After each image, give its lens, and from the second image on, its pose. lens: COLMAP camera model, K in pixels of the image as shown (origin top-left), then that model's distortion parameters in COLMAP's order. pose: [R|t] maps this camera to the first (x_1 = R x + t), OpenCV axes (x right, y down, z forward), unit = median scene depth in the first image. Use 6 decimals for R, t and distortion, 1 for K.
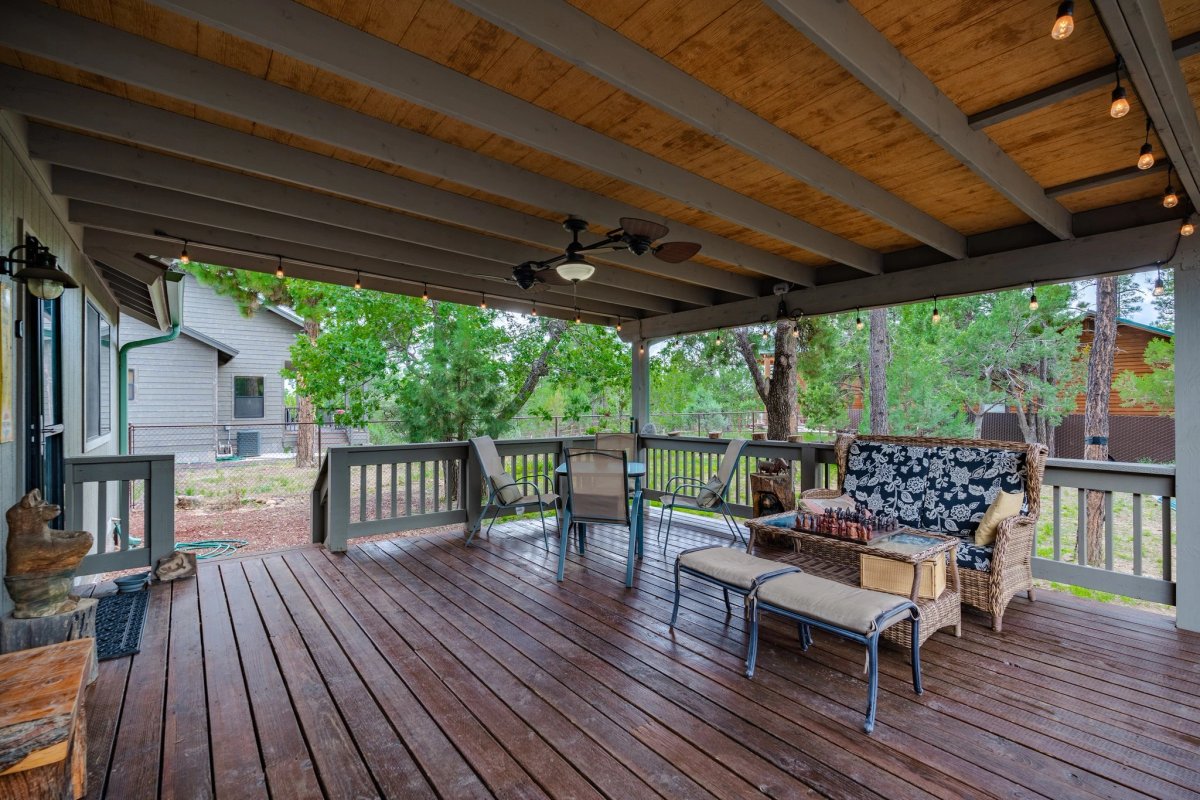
lens RADIAL K [[531.6, 0, 600.0], [0, 531.6, 400.0], [0, 0, 1]] dist [0.000945, 0.000072]
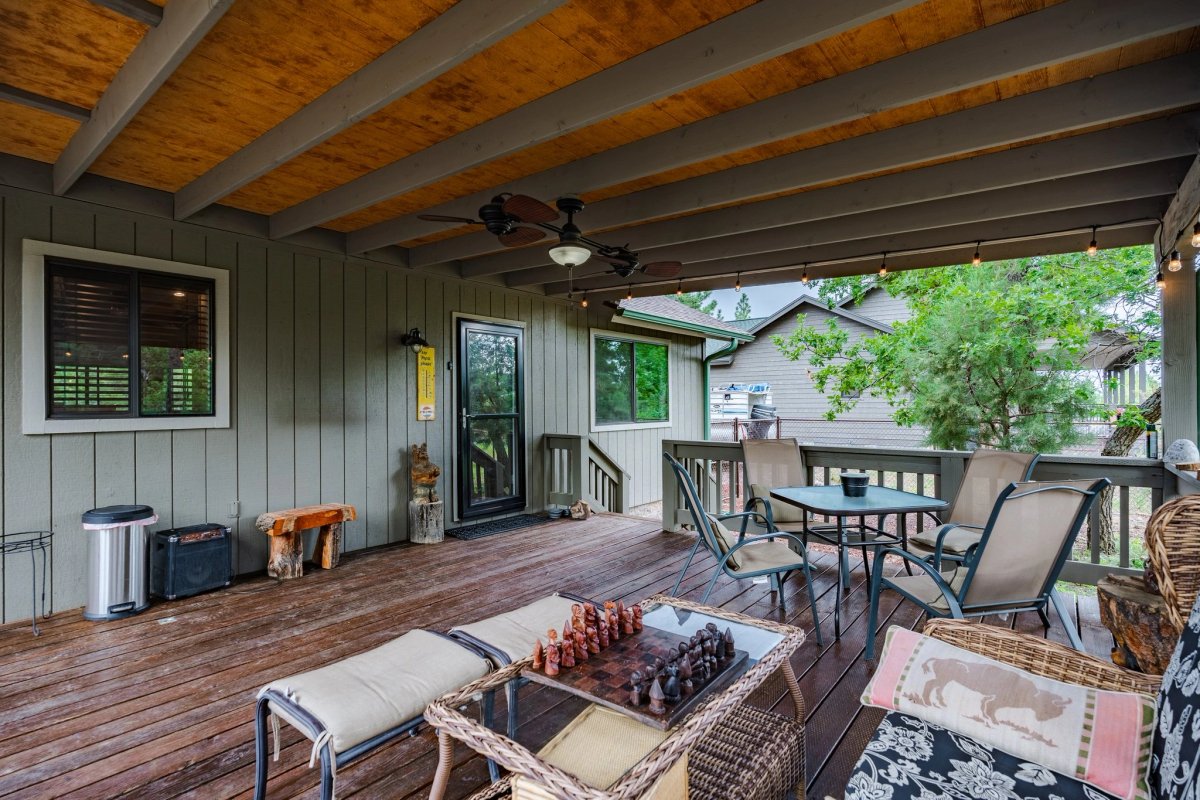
lens RADIAL K [[567.1, 0, 600.0], [0, 567.1, 400.0], [0, 0, 1]] dist [0.001344, 0.000253]
pose [[0.222027, -0.003808, -0.975033, 0.542241], [0.004178, 0.999987, -0.002954, 0.005660], [0.975031, -0.003418, 0.222040, 0.495927]]
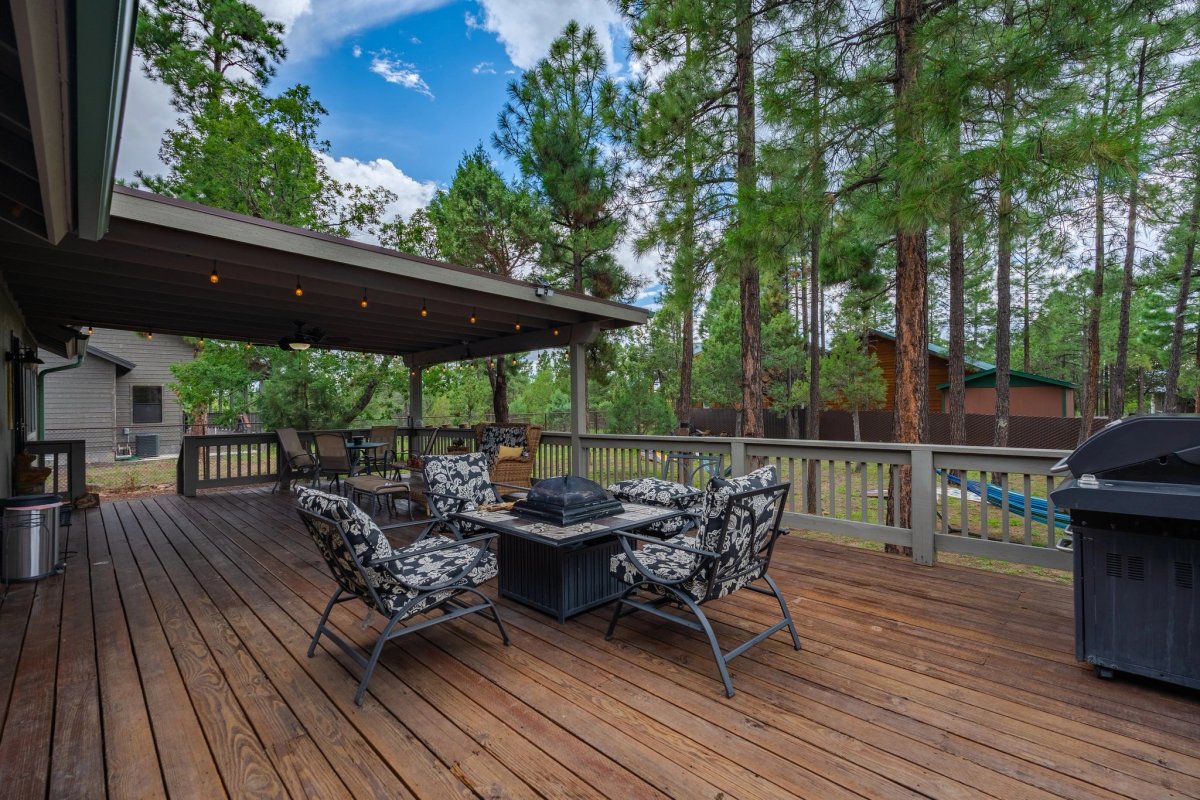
lens RADIAL K [[527.6, 0, 600.0], [0, 527.6, 400.0], [0, 0, 1]] dist [-0.000885, -0.000167]
pose [[0.993207, -0.011853, 0.115753, 0.525277], [0.012015, 0.999928, -0.000706, -0.007862], [-0.115737, 0.002092, 0.993278, -0.704998]]
